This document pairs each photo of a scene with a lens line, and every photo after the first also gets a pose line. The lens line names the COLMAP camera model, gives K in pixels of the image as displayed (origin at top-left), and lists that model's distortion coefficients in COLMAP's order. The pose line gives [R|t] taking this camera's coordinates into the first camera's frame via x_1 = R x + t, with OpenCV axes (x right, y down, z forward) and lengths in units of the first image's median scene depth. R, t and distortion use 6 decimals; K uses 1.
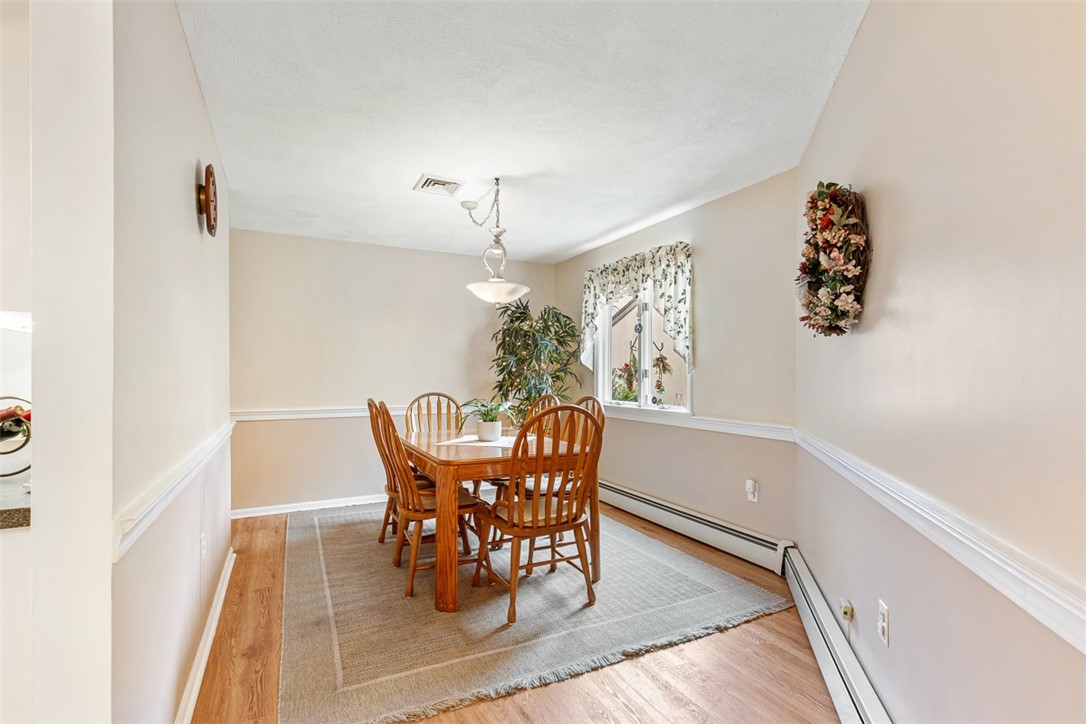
lens RADIAL K [[493.8, 0, 541.8], [0, 493.8, 370.2], [0, 0, 1]] dist [0.004899, 0.000103]
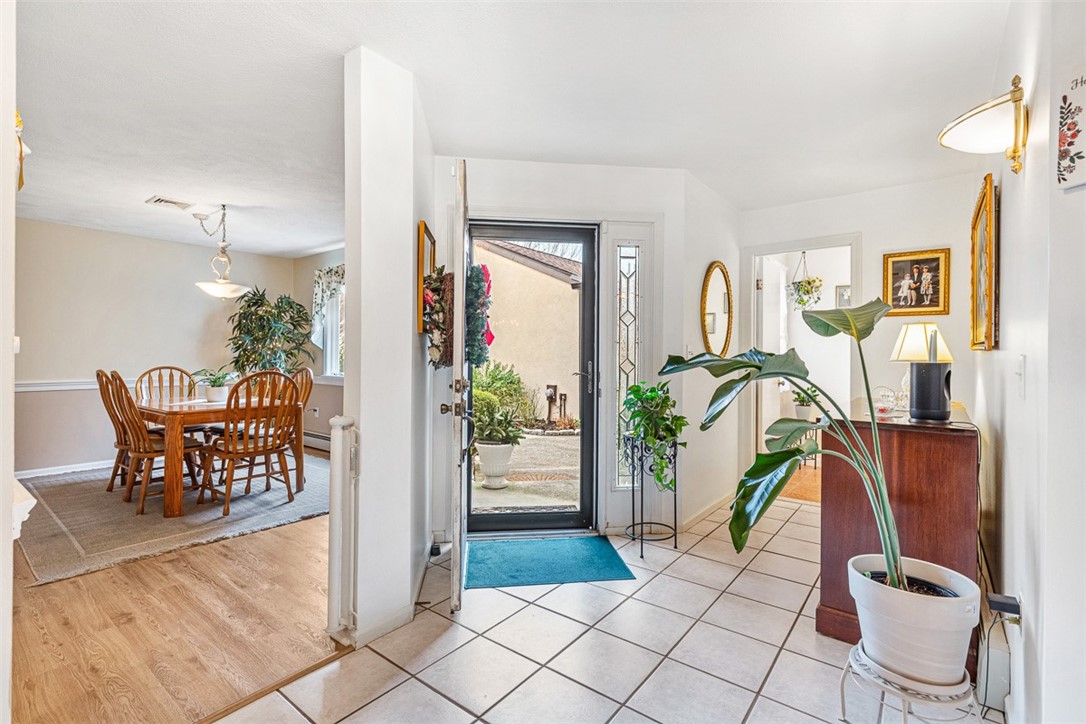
lens RADIAL K [[493.8, 0, 544.1], [0, 493.8, 351.7], [0, 0, 1]] dist [0.004899, 0.000103]
pose [[0.909082, 0.007559, 0.416550, 0.123603], [-0.009405, 0.999953, 0.002380, -0.000601], [-0.416512, -0.006081, 0.909110, -0.505391]]
